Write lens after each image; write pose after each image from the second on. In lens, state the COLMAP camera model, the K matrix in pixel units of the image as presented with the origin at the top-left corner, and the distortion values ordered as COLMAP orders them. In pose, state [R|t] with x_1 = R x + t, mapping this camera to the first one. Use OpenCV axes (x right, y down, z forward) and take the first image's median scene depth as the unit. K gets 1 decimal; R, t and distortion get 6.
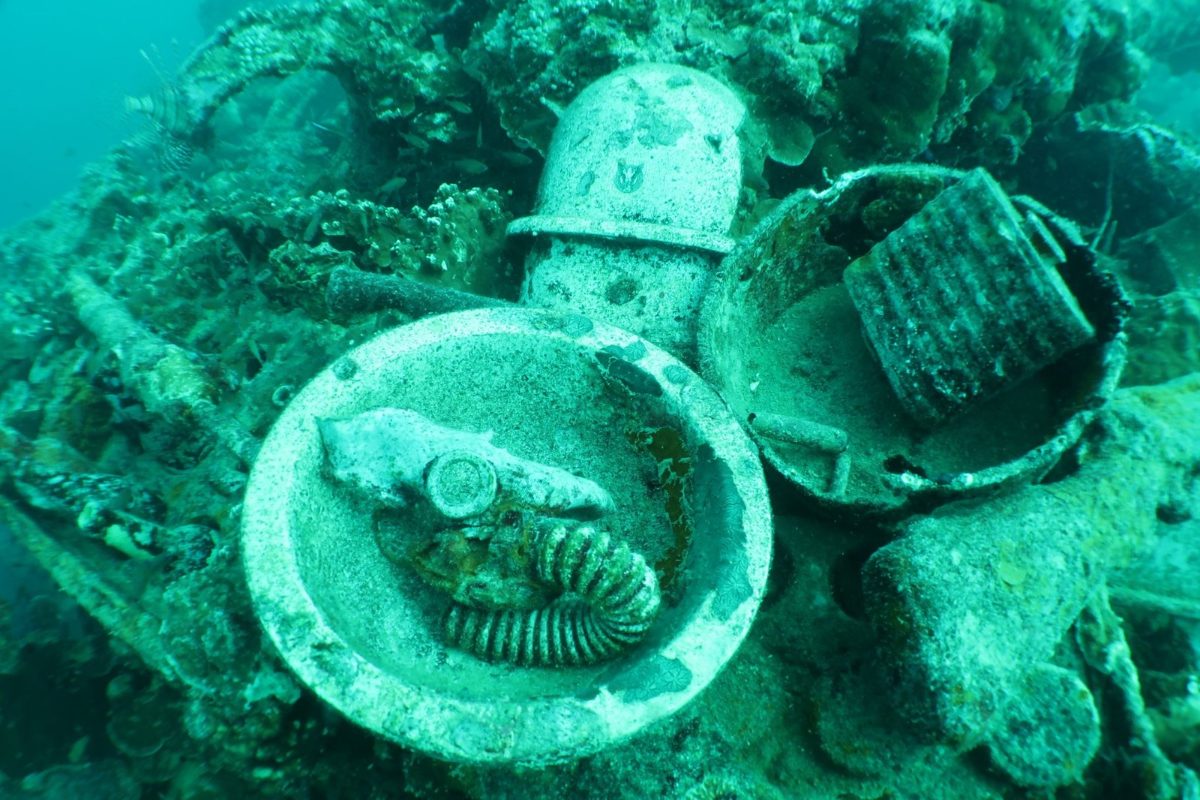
lens RADIAL K [[688.8, 0, 600.0], [0, 688.8, 400.0], [0, 0, 1]] dist [-0.228582, 0.053978]
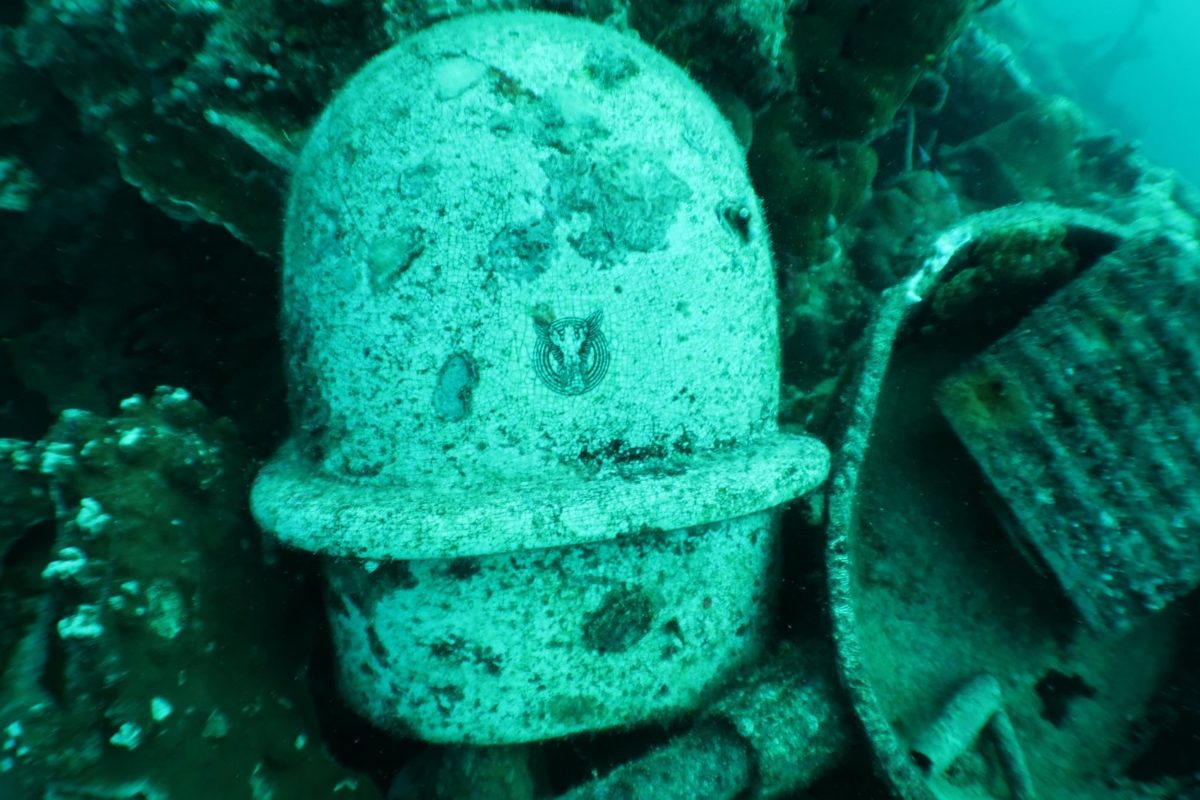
lens RADIAL K [[688.8, 0, 600.0], [0, 688.8, 400.0], [0, 0, 1]] dist [-0.228582, 0.053978]
pose [[0.854443, -0.290990, 0.430409, -0.121070], [0.221804, 0.953452, 0.204286, -0.384060], [-0.469819, -0.079085, 0.879213, 0.646753]]
